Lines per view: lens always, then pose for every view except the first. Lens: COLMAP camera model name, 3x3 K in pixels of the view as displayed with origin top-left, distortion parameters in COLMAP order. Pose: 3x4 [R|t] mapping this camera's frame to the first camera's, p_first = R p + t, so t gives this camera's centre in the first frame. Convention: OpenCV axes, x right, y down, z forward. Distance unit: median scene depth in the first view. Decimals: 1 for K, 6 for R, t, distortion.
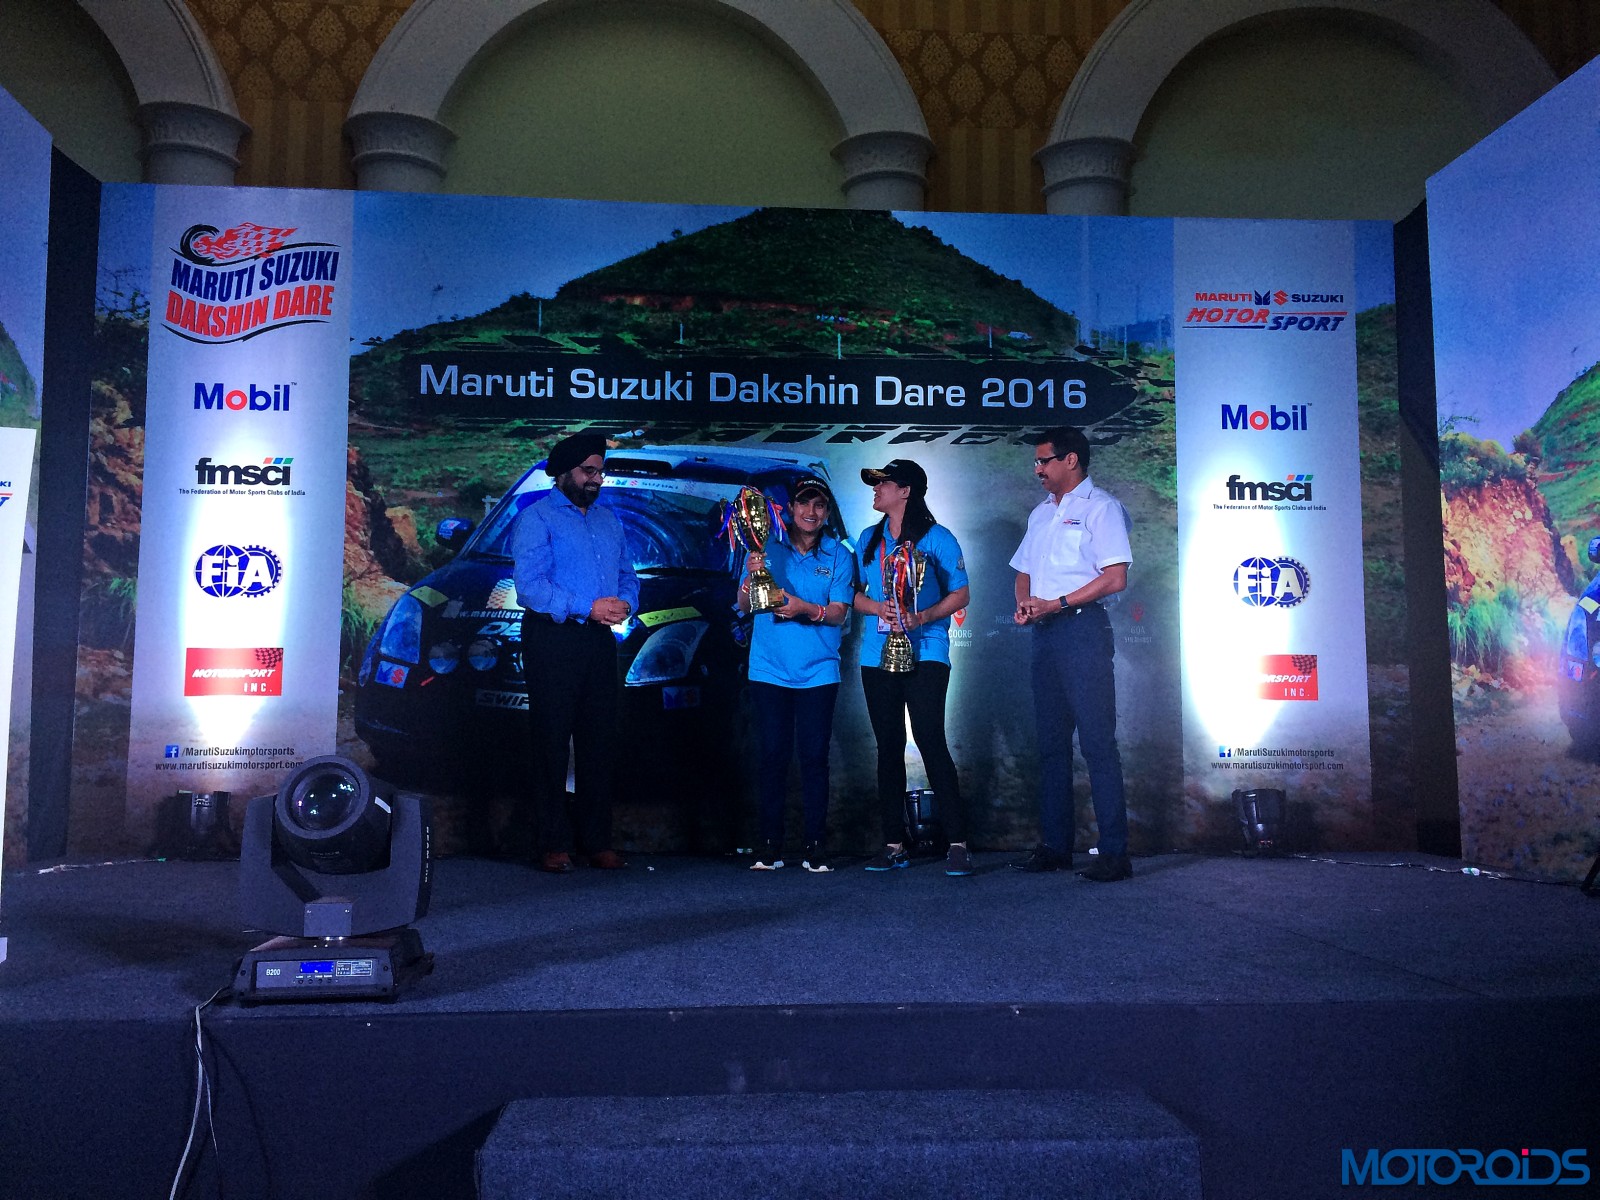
lens RADIAL K [[1365.0, 0, 799.1], [0, 1365.0, 601.6], [0, 0, 1]] dist [0.097175, -0.122991]
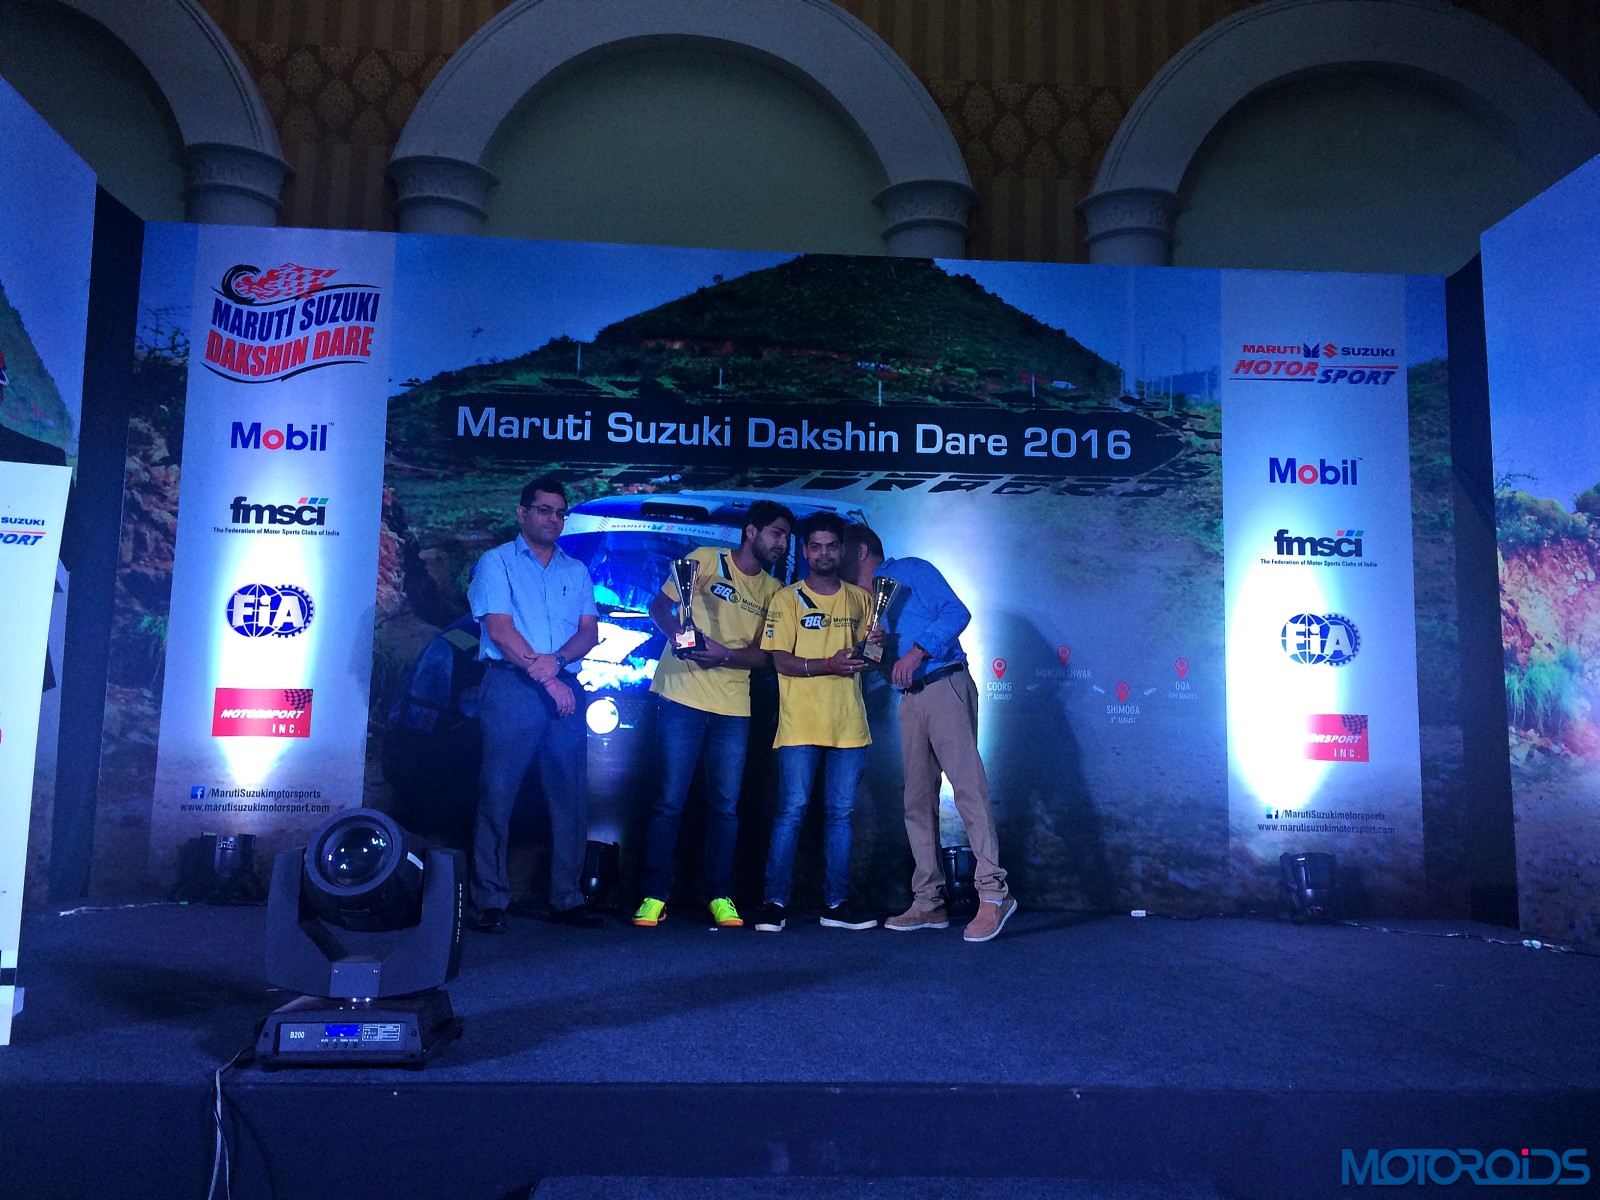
lens RADIAL K [[1365.0, 0, 800.0], [0, 1365.0, 604.3], [0, 0, 1]] dist [0.097175, -0.122991]
pose [[0.999723, 0.016118, -0.017147, -0.009068], [-0.016655, 0.999361, -0.031635, -0.002111], [0.016626, 0.031912, 0.999352, 0.017294]]
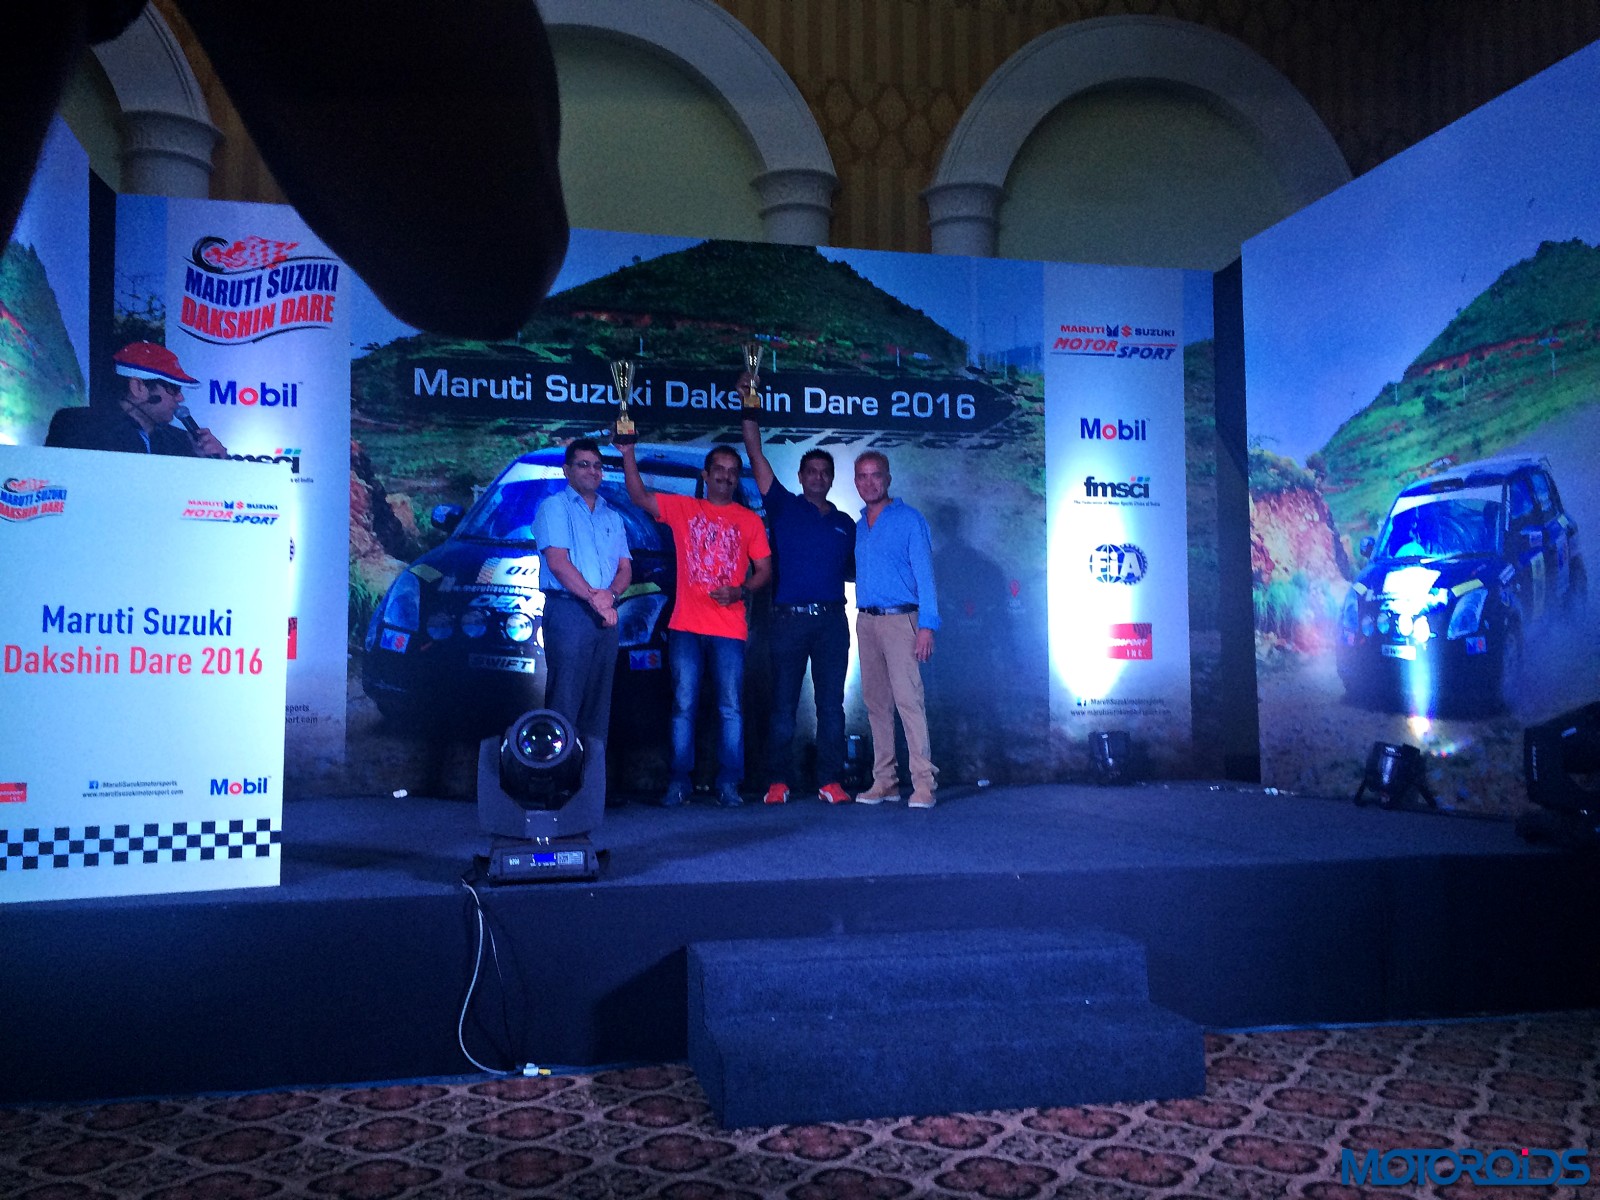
lens RADIAL K [[1364.3, 0, 792.2], [0, 1364.3, 597.9], [0, 0, 1]] dist [0.088313, -0.093747]
pose [[0.989081, 0.003676, 0.147327, -0.130688], [-0.008794, 0.999380, 0.034101, -0.022903], [-0.147110, -0.035024, 0.988500, -0.180716]]
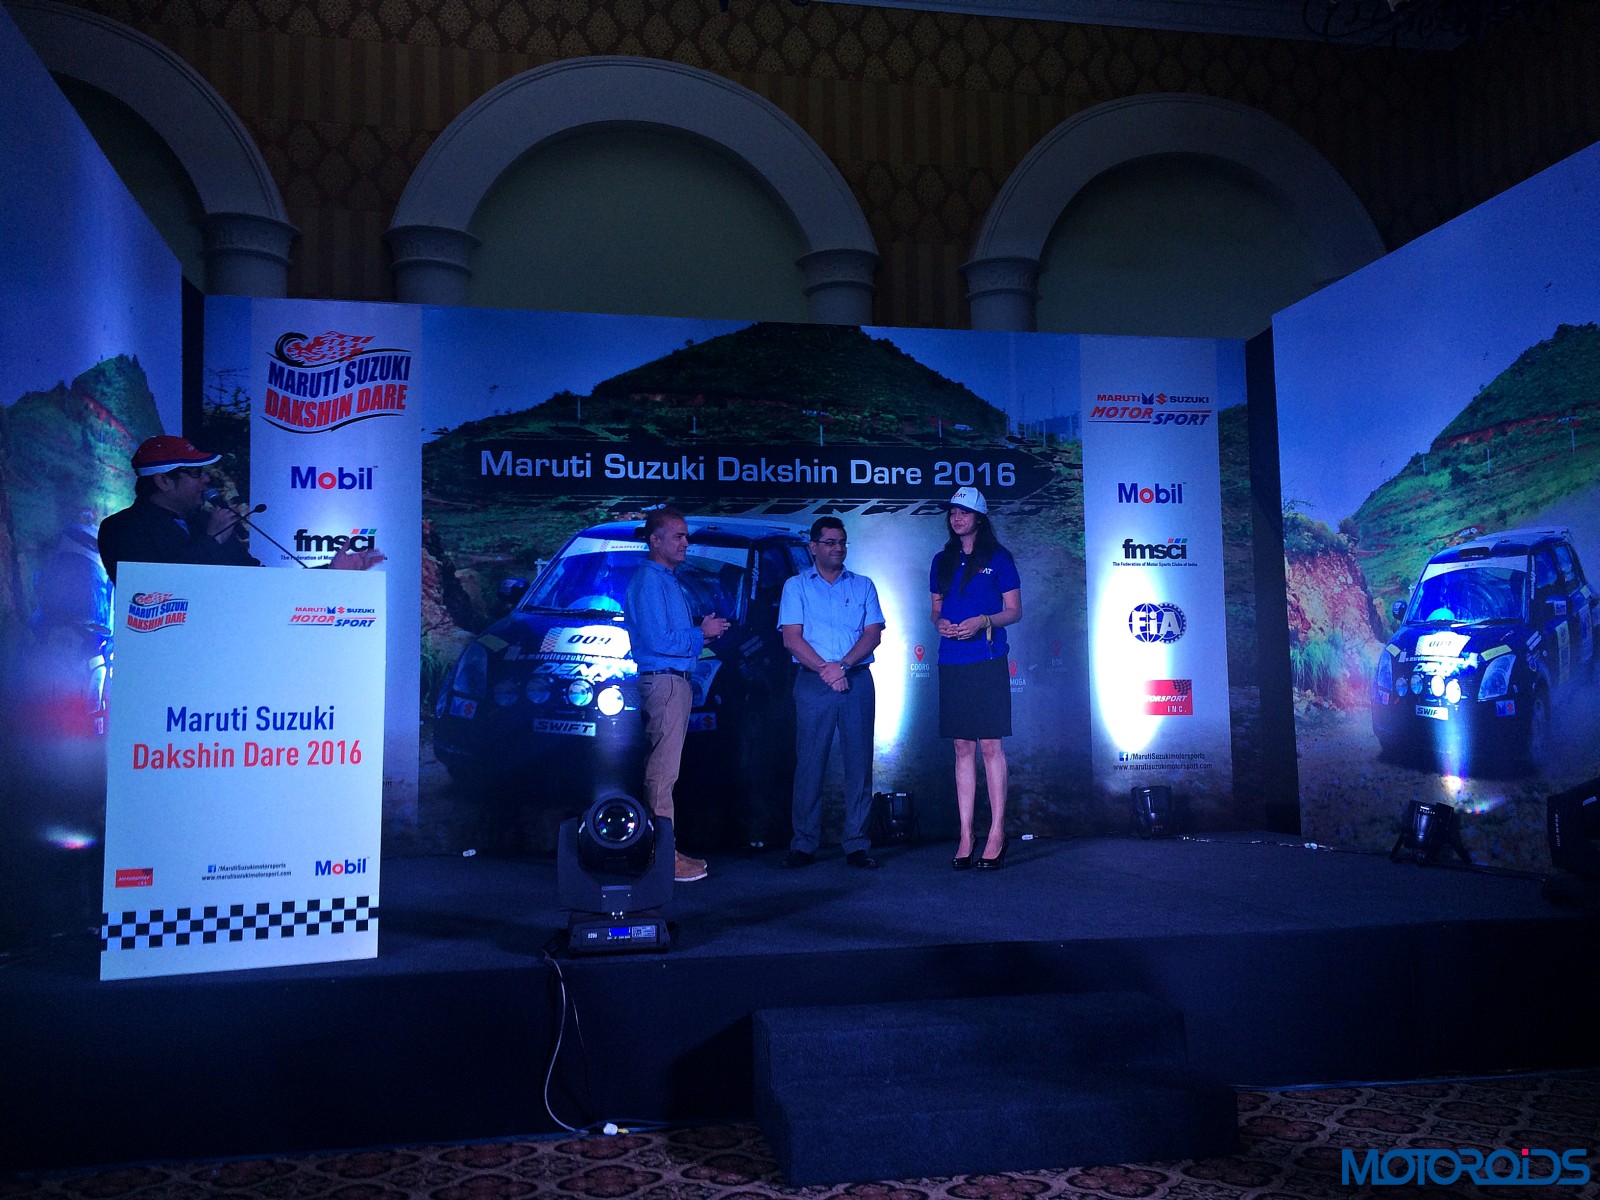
lens RADIAL K [[1365.0, 0, 792.3], [0, 1365.0, 605.6], [0, 0, 1]] dist [0.097175, -0.122991]
pose [[0.993347, -0.007207, 0.114937, -0.141645], [0.005636, 0.999886, 0.013990, -0.050916], [-0.115025, -0.013249, 0.993274, -0.229419]]
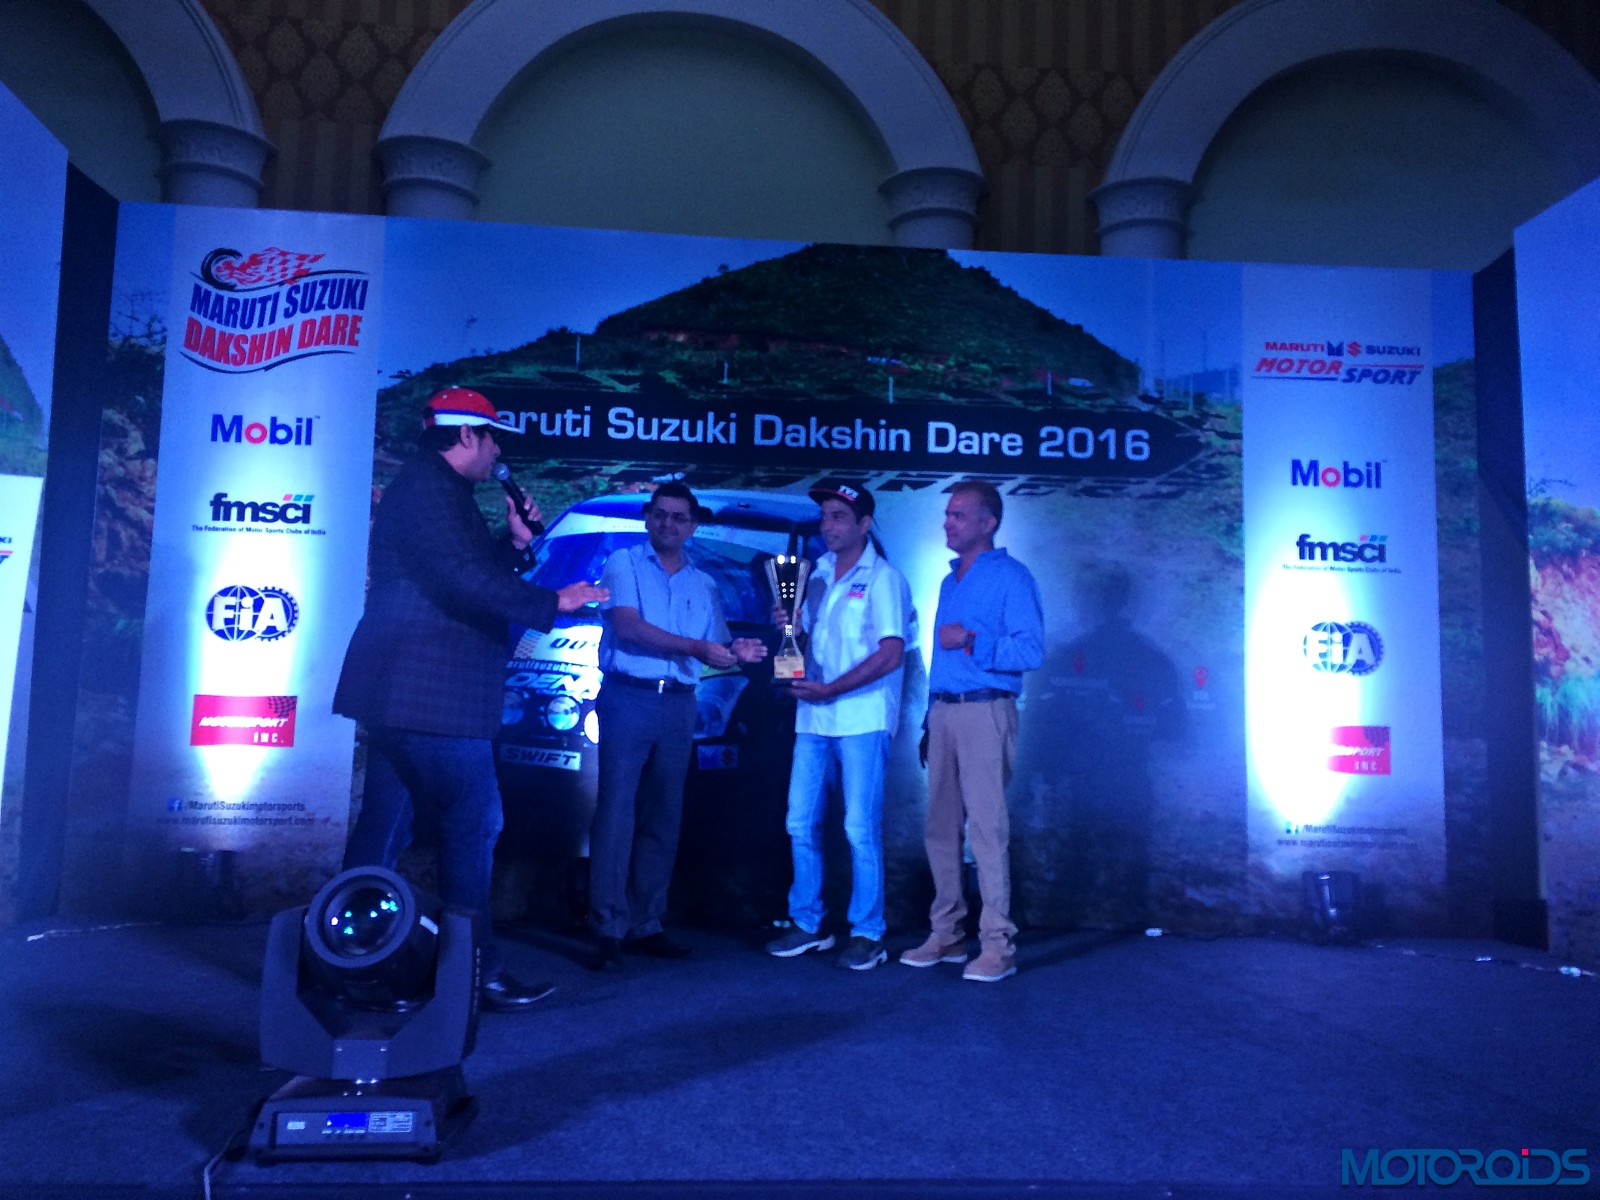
lens RADIAL K [[1365.0, 0, 802.4], [0, 1365.0, 595.0], [0, 0, 1]] dist [0.097175, -0.122991]
pose [[0.999746, 0.022179, 0.003961, -0.033174], [-0.022082, 0.999490, -0.023071, -0.020874], [-0.004470, 0.022978, 0.999726, 0.053697]]
